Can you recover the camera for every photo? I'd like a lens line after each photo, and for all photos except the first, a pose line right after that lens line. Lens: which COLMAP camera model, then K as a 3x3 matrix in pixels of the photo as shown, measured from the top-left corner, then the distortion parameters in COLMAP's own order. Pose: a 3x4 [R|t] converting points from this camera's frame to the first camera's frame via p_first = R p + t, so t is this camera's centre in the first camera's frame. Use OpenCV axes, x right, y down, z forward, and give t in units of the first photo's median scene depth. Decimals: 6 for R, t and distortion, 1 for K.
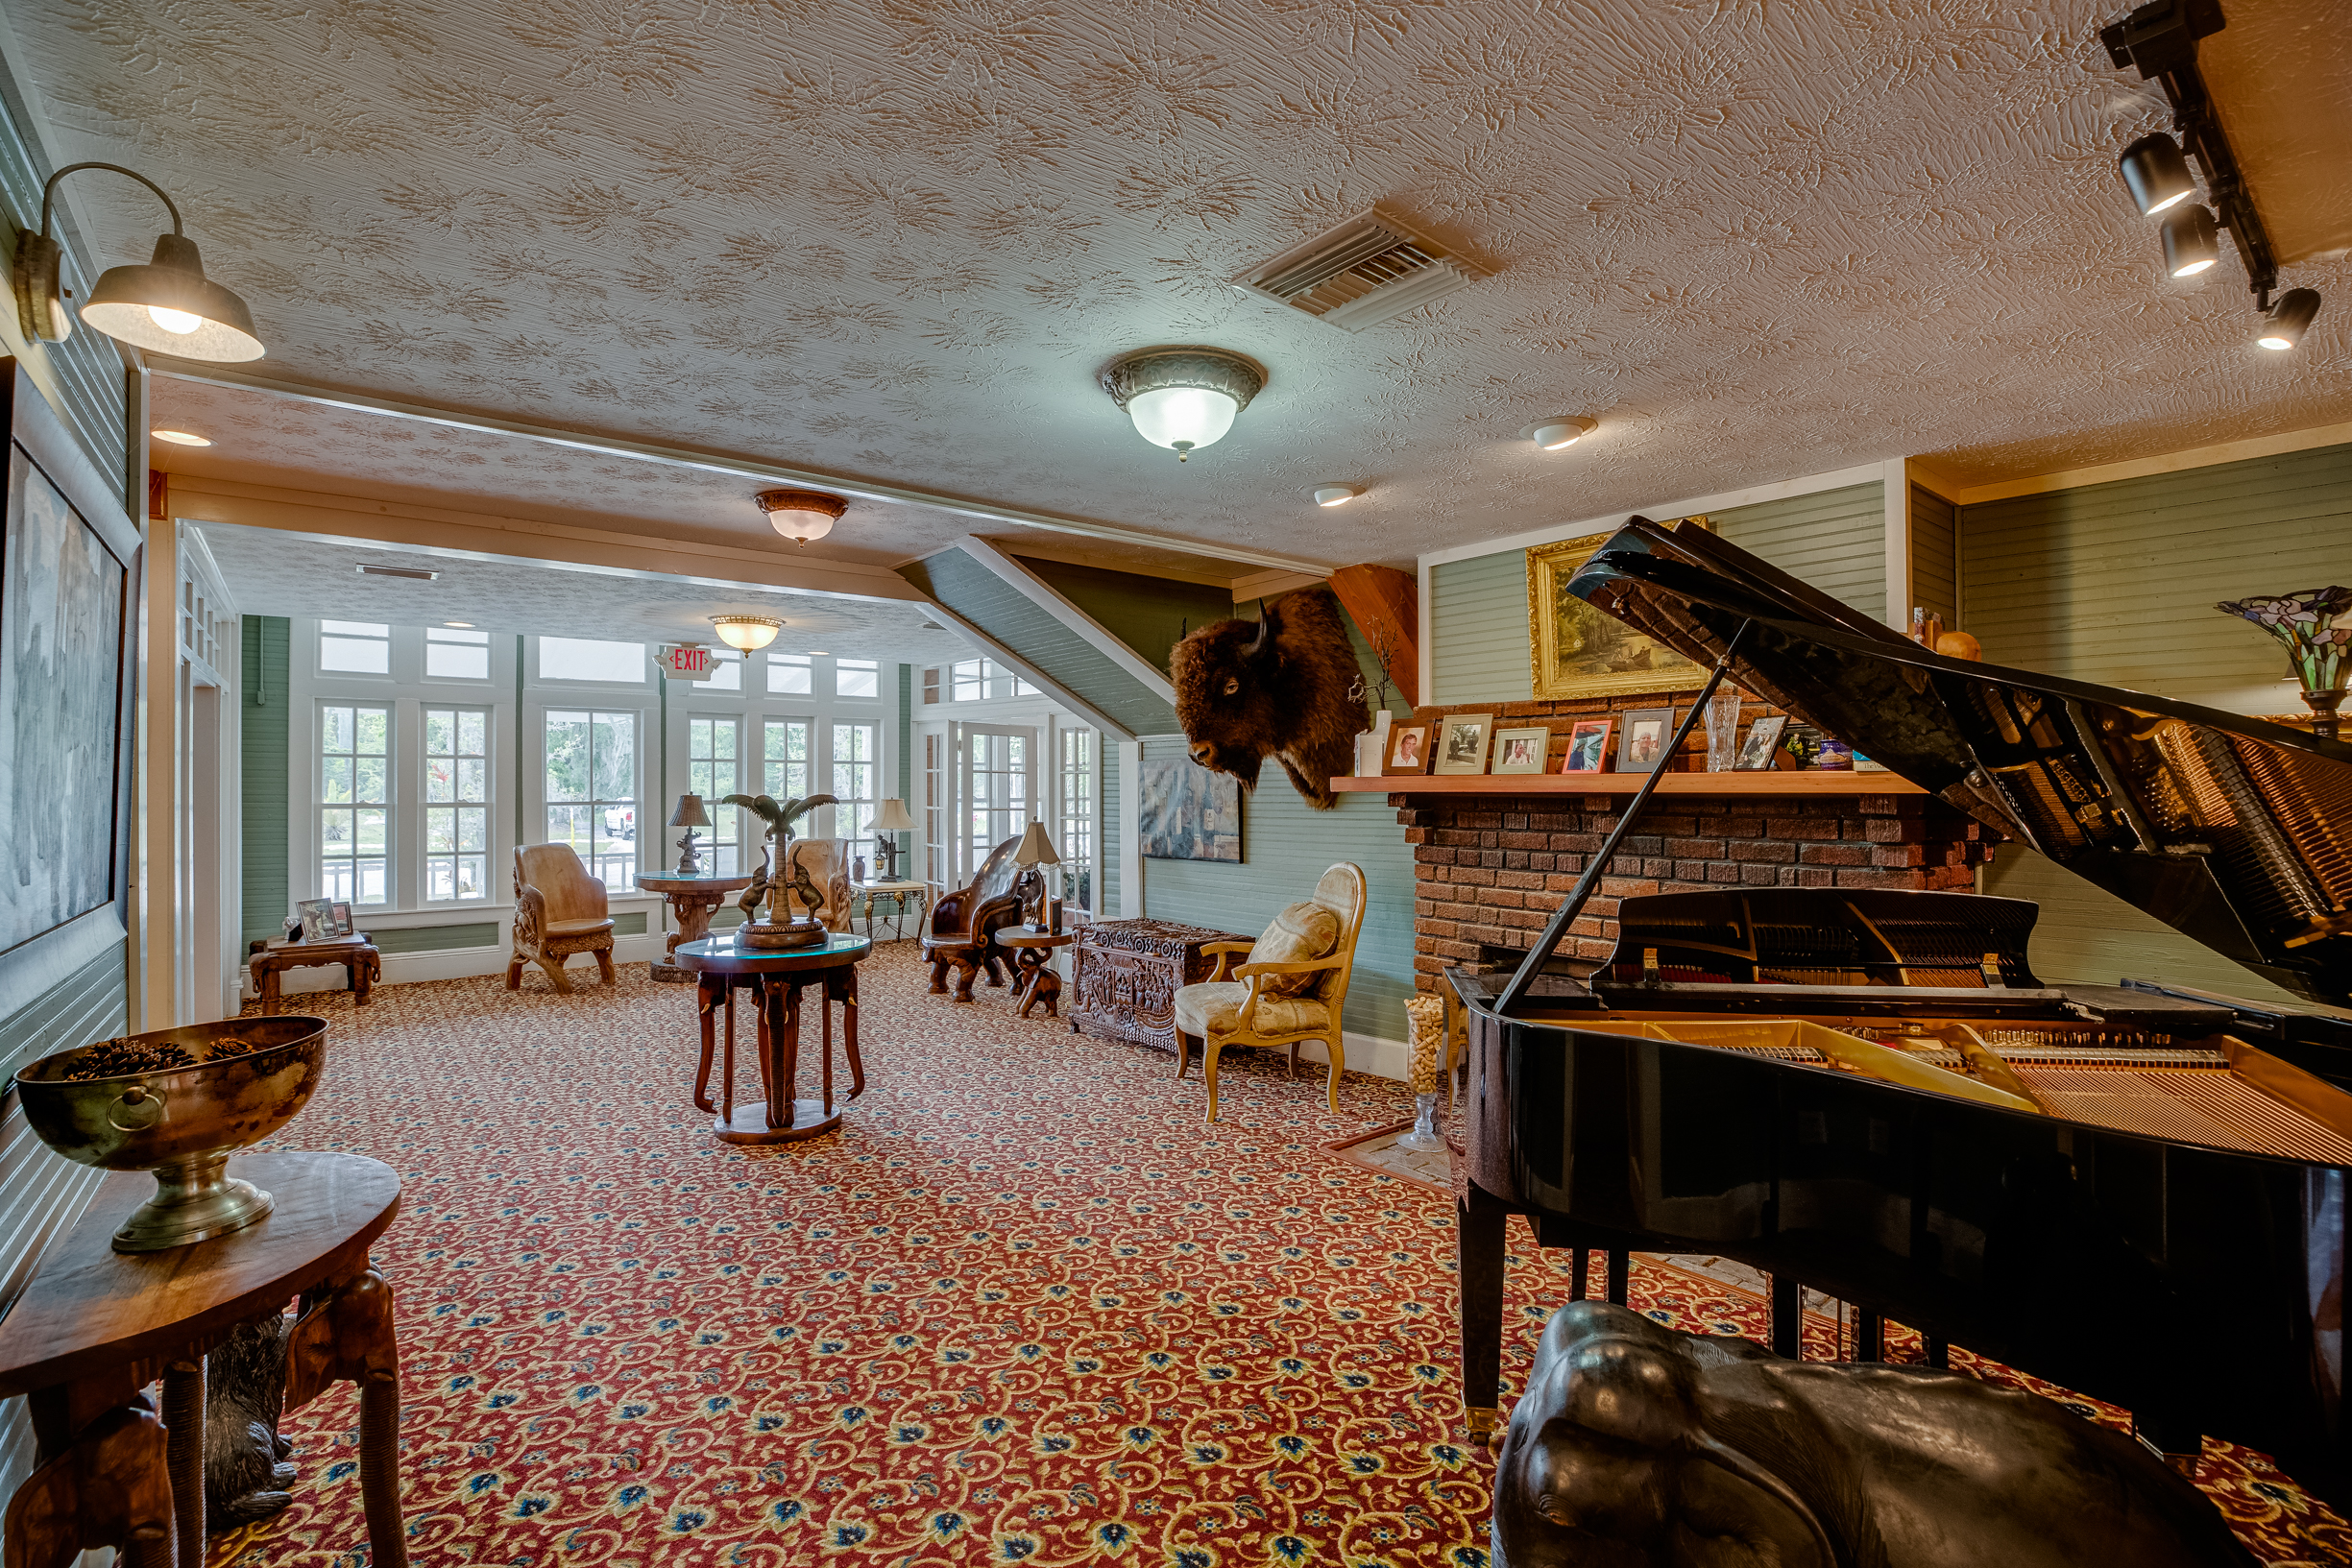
lens RADIAL K [[1069.2, 0, 1181.5], [0, 1069.2, 774.8], [0, 0, 1]] dist [-0.020071, 0.000327]
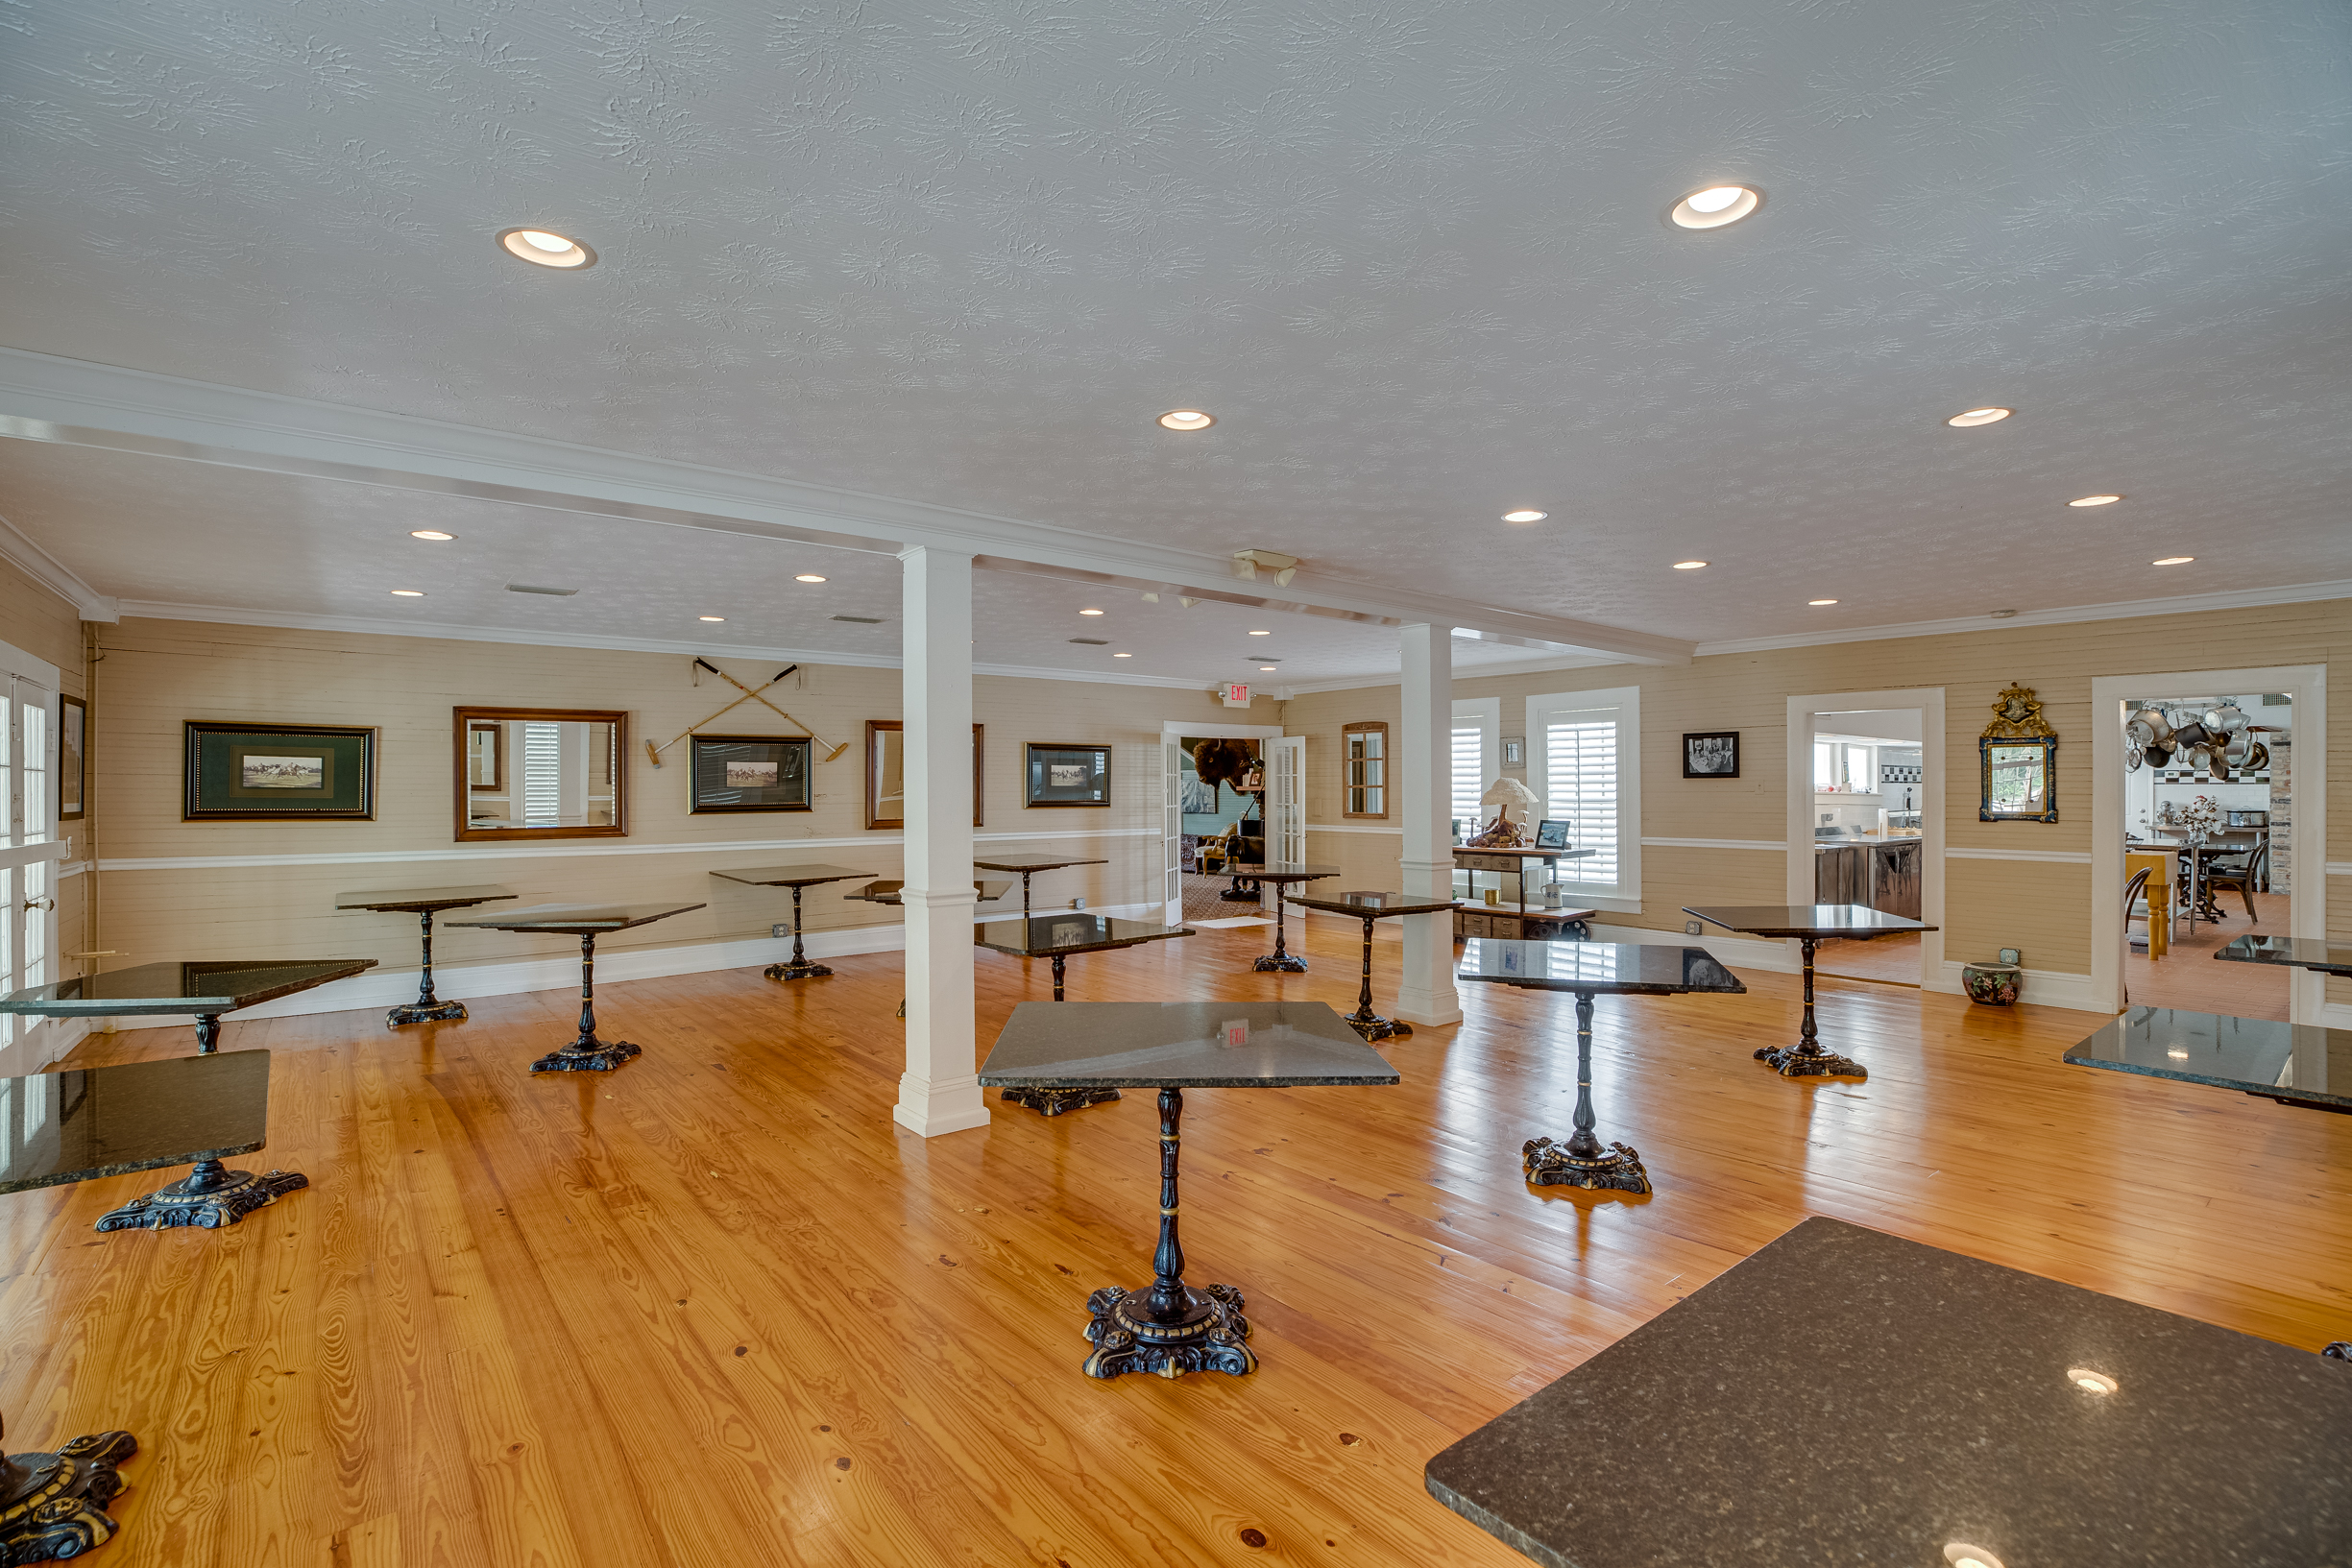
lens RADIAL K [[1069.2, 0, 1174.0], [0, 1069.2, 782.9], [0, 0, 1]] dist [-0.020071, 0.000327]
pose [[0.999961, 0.001534, -0.008676, -0.042042], [-0.001495, 0.999989, 0.004448, -0.021581], [0.008683, -0.004435, 0.999952, -2.330819]]
